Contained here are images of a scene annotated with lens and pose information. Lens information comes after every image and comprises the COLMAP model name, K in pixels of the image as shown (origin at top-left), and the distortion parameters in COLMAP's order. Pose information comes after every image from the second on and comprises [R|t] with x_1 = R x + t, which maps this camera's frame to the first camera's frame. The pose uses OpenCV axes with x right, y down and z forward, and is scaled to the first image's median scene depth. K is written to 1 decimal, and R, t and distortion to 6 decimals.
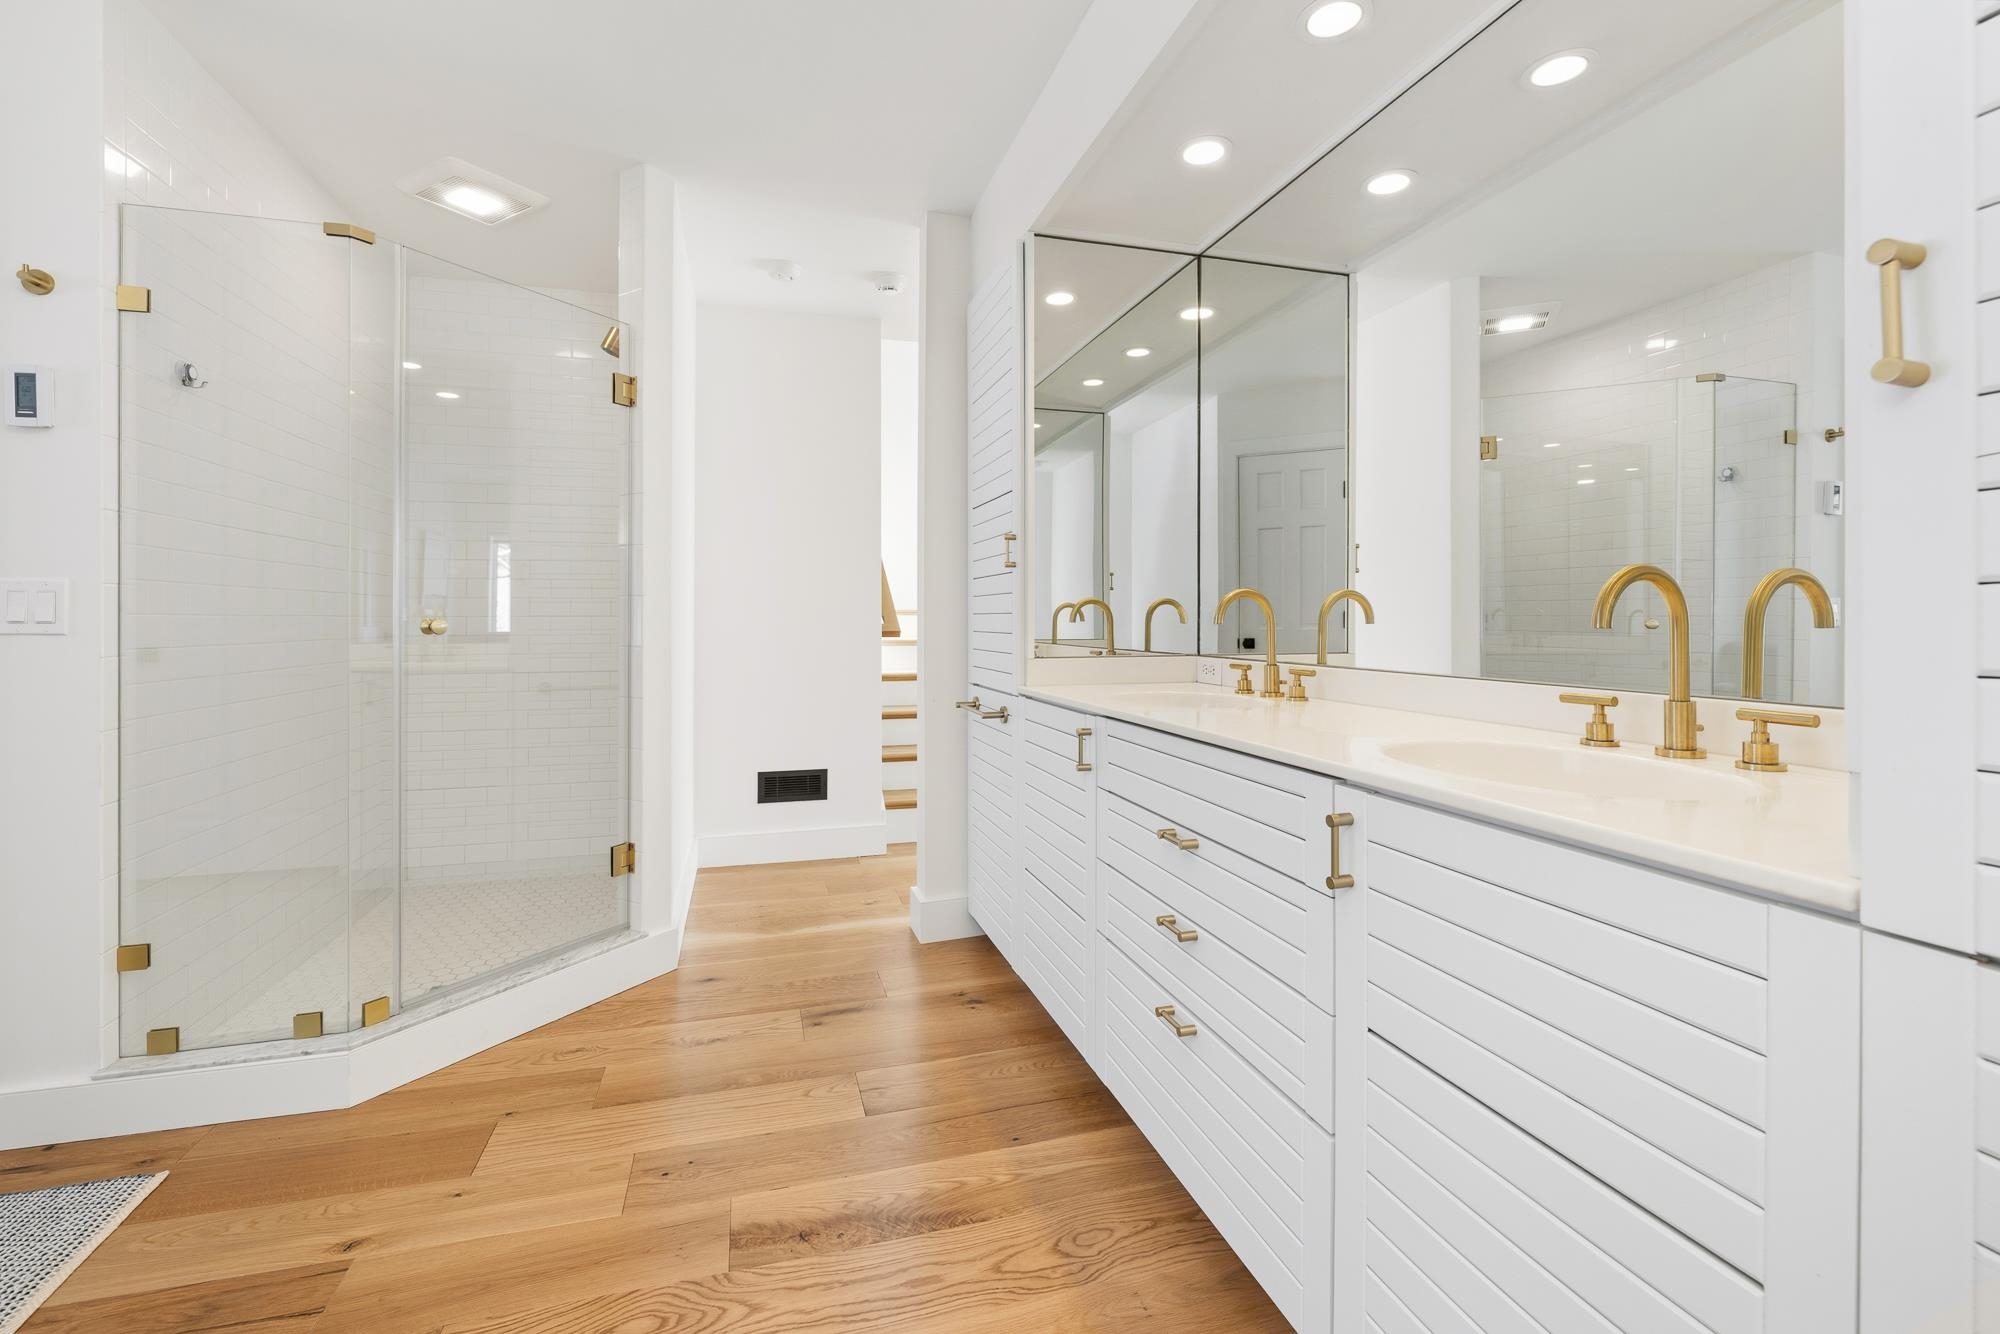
lens RADIAL K [[866.3, 0, 990.4], [0, 866.3, 615.6], [0, 0, 1]] dist [-0.000557, 0.000068]
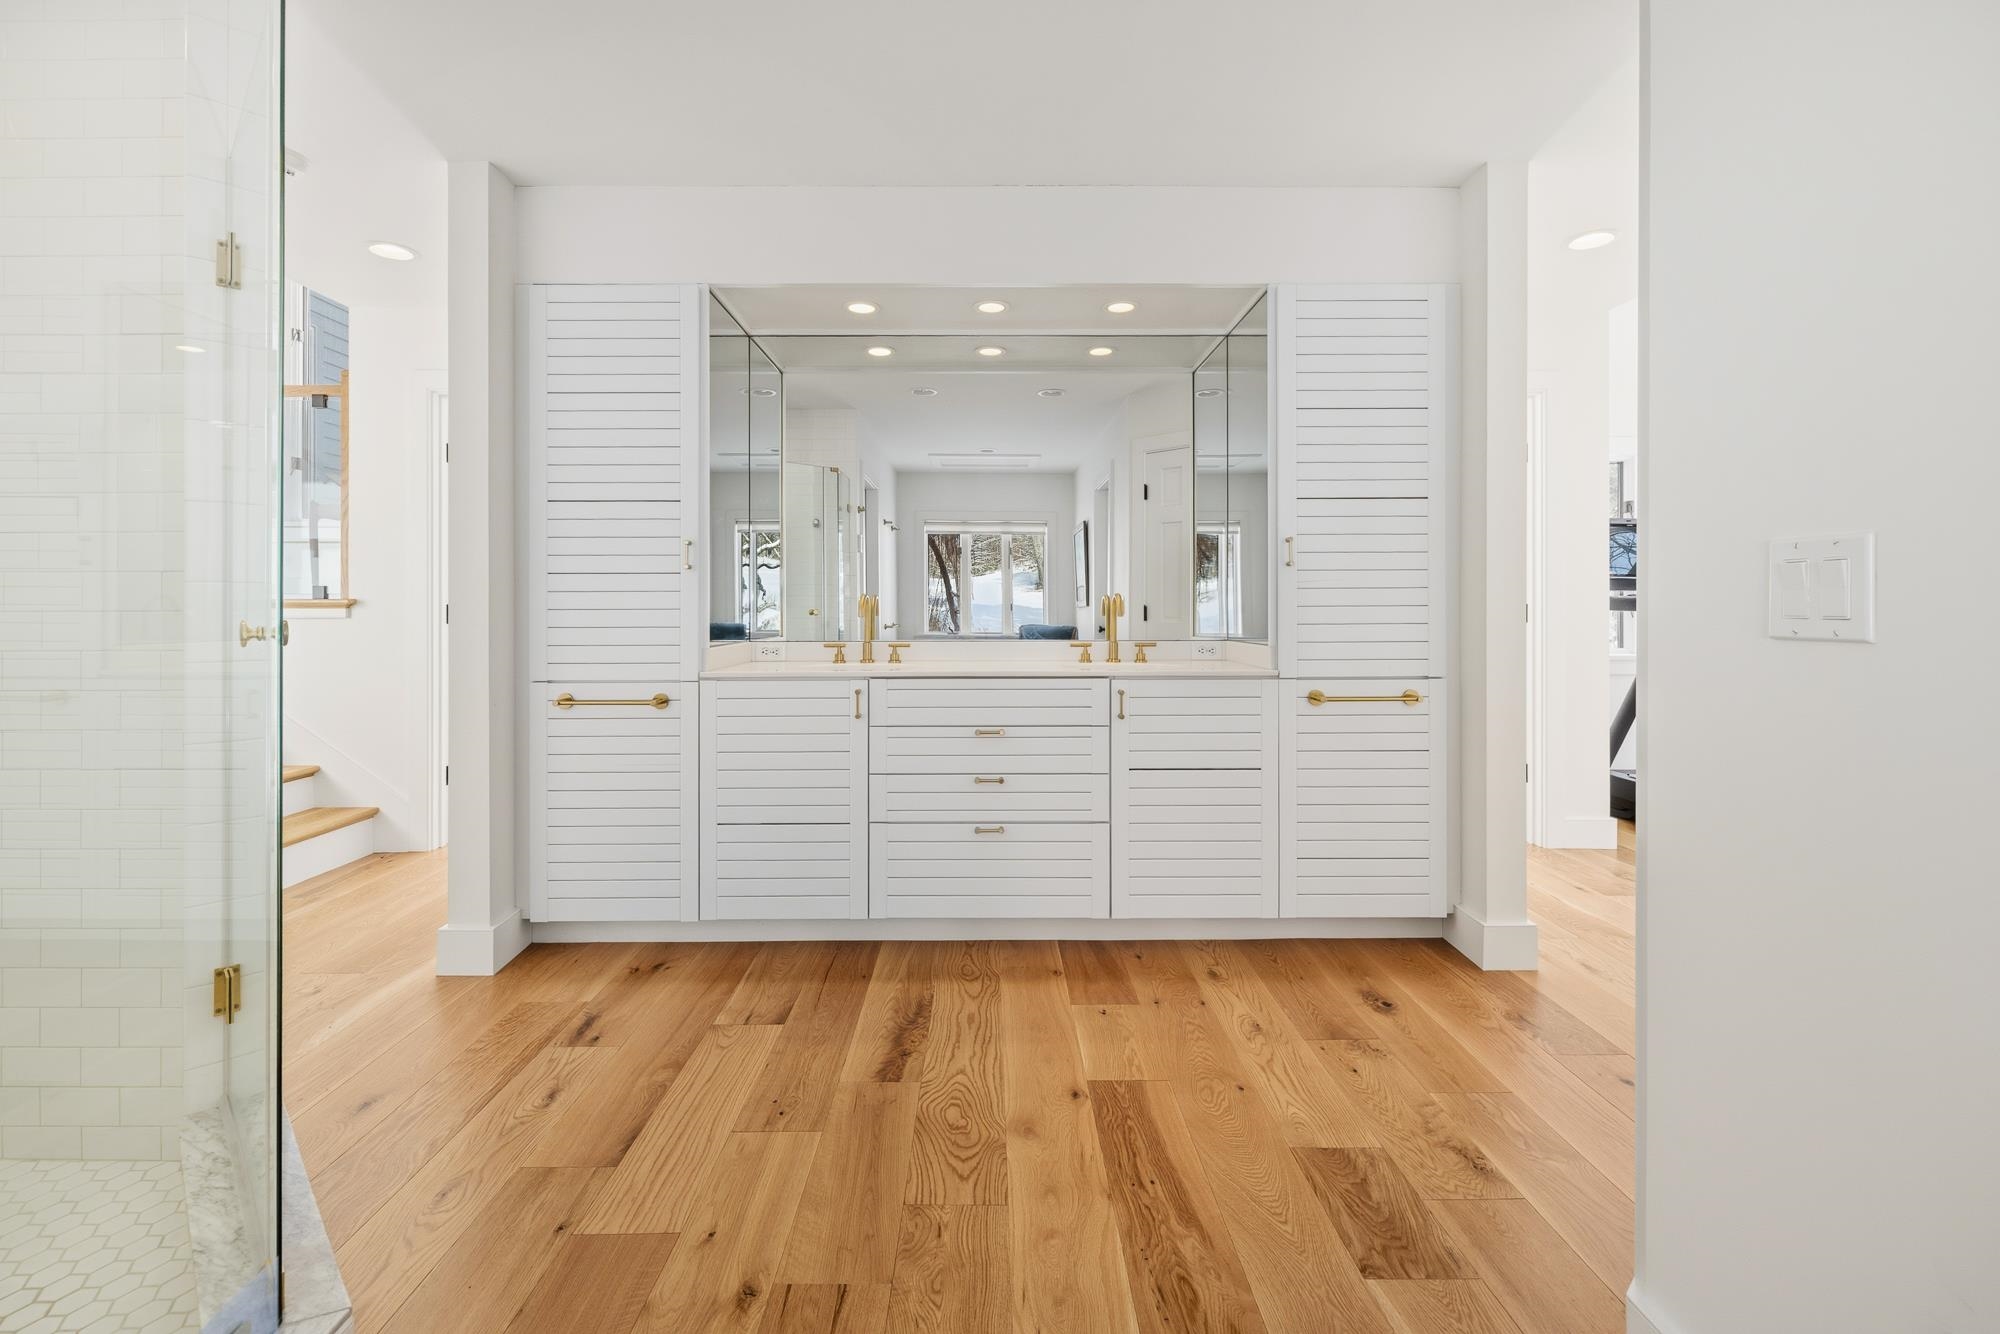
lens RADIAL K [[866.3, 0, 990.4], [0, 866.3, 615.6], [0, 0, 1]] dist [-0.000557, 0.000068]
pose [[0.263654, -0.005844, 0.964600, -1.409912], [-0.000017, 0.999982, 0.006063, -0.002740], [-0.964617, -0.001615, 0.263649, 0.457975]]
